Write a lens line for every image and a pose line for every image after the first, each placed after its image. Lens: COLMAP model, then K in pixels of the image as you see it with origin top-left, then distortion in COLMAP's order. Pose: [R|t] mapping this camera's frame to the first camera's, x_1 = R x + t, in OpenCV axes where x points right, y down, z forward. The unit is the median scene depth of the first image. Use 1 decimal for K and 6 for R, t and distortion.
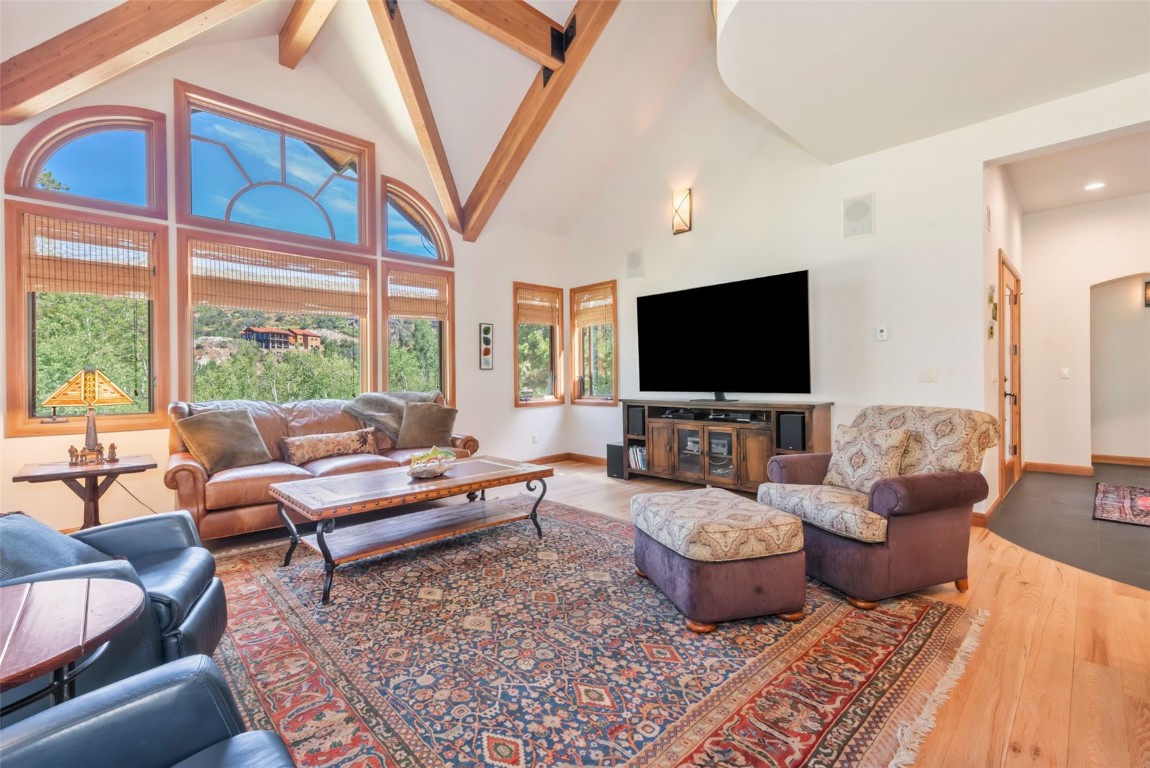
lens RADIAL K [[497.1, 0, 577.3], [0, 497.1, 379.6], [0, 0, 1]] dist [0.003633, -0.000012]
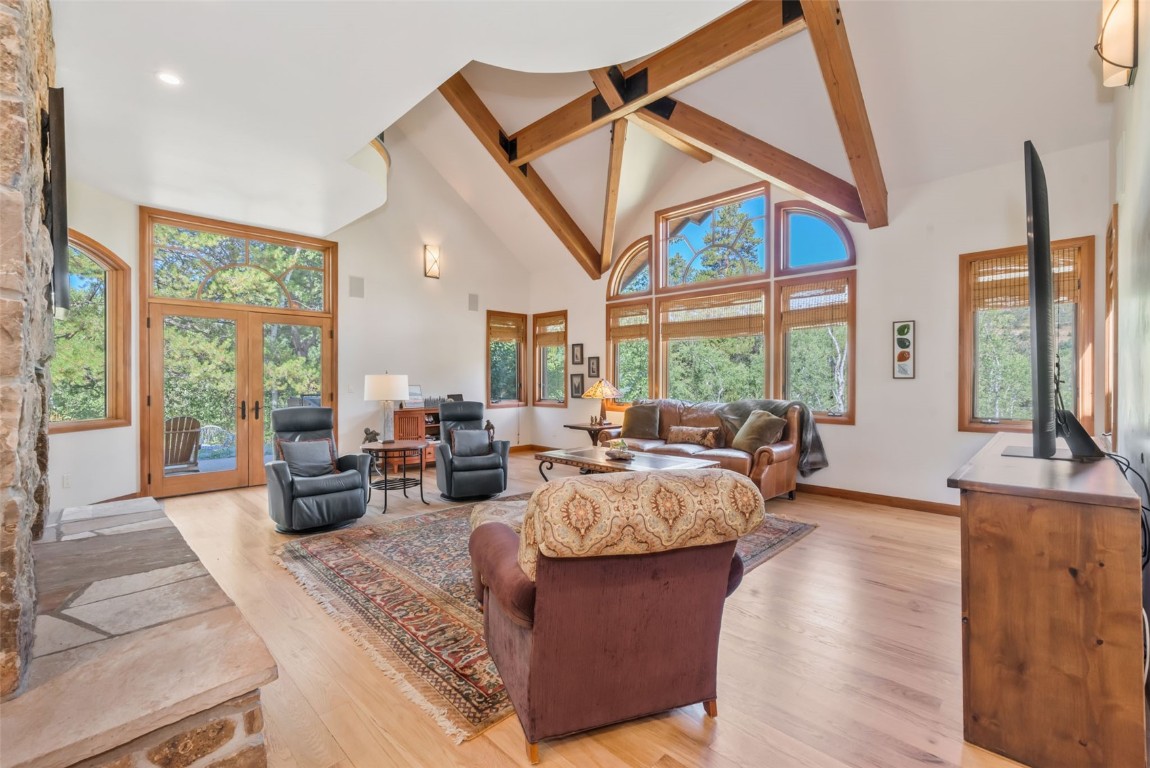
lens RADIAL K [[497.1, 0, 573.7], [0, 497.1, 378.7], [0, 0, 1]] dist [0.003633, -0.000012]
pose [[0.019512, 0.007965, -0.999778, 1.660985], [-0.003616, 0.999962, 0.007896, -0.067251], [0.999803, 0.003461, 0.019540, 1.238216]]
